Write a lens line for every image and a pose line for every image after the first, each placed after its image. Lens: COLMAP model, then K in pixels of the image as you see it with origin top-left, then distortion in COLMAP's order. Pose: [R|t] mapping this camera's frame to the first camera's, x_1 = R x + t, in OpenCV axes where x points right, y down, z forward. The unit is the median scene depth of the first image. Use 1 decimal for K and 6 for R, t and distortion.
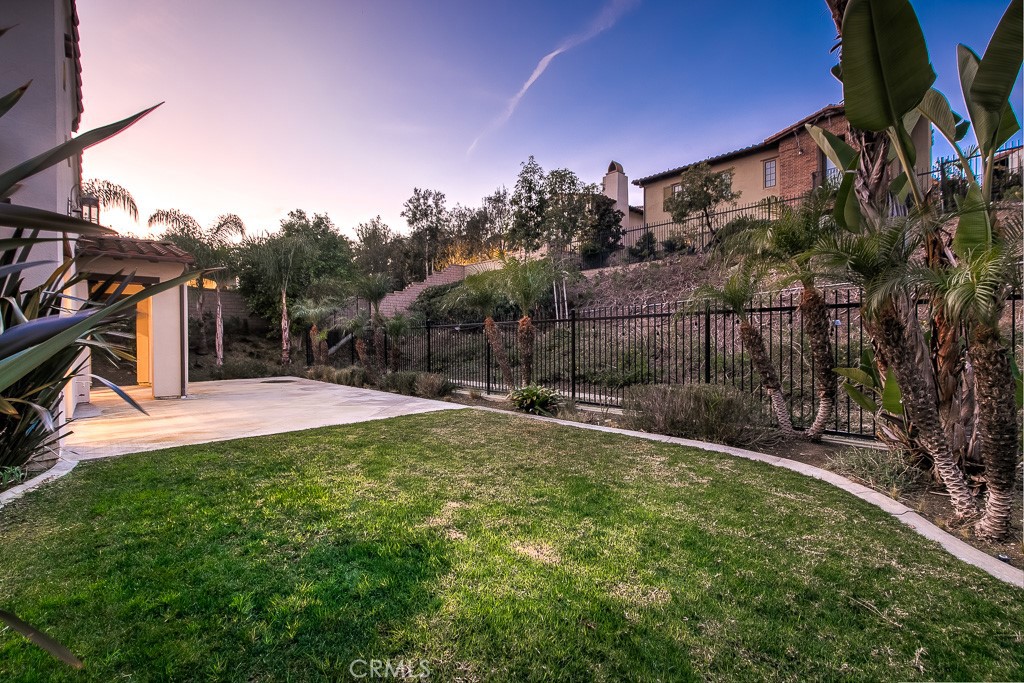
lens RADIAL K [[458.9, 0, 507.0], [0, 458.9, 338.3], [0, 0, 1]] dist [-0.003407, -0.000289]
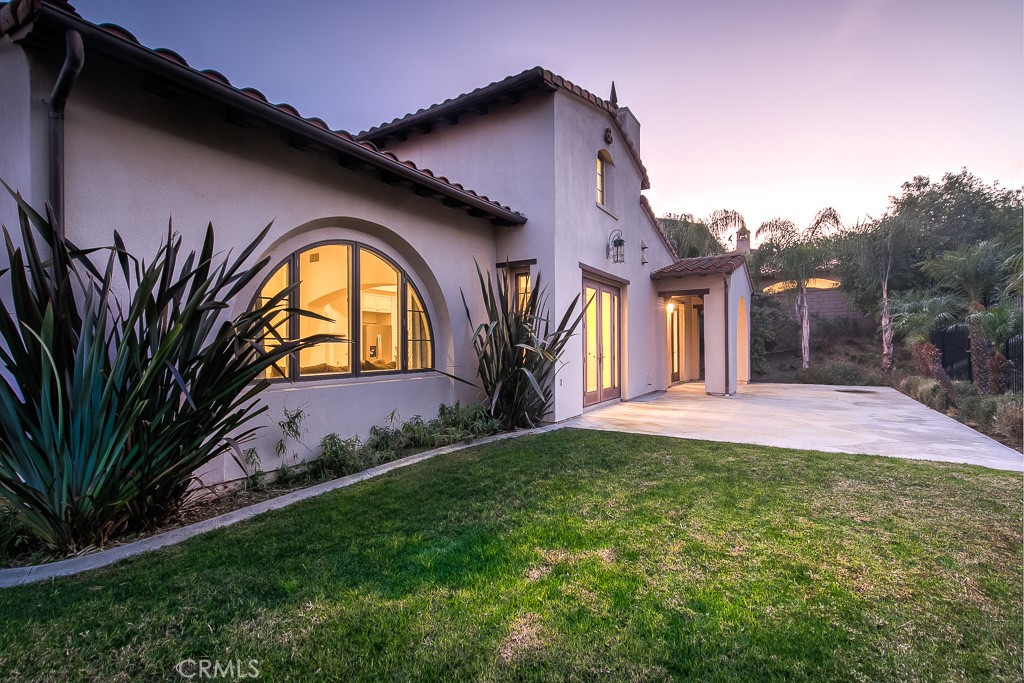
lens RADIAL K [[458.9, 0, 512.0], [0, 458.9, 345.4], [0, 0, 1]] dist [-0.003407, -0.000289]
pose [[0.276250, 0.007712, -0.961055, 0.133721], [0.006245, 0.999932, 0.009819, -0.003297], [0.961066, -0.008715, 0.276183, 0.134394]]
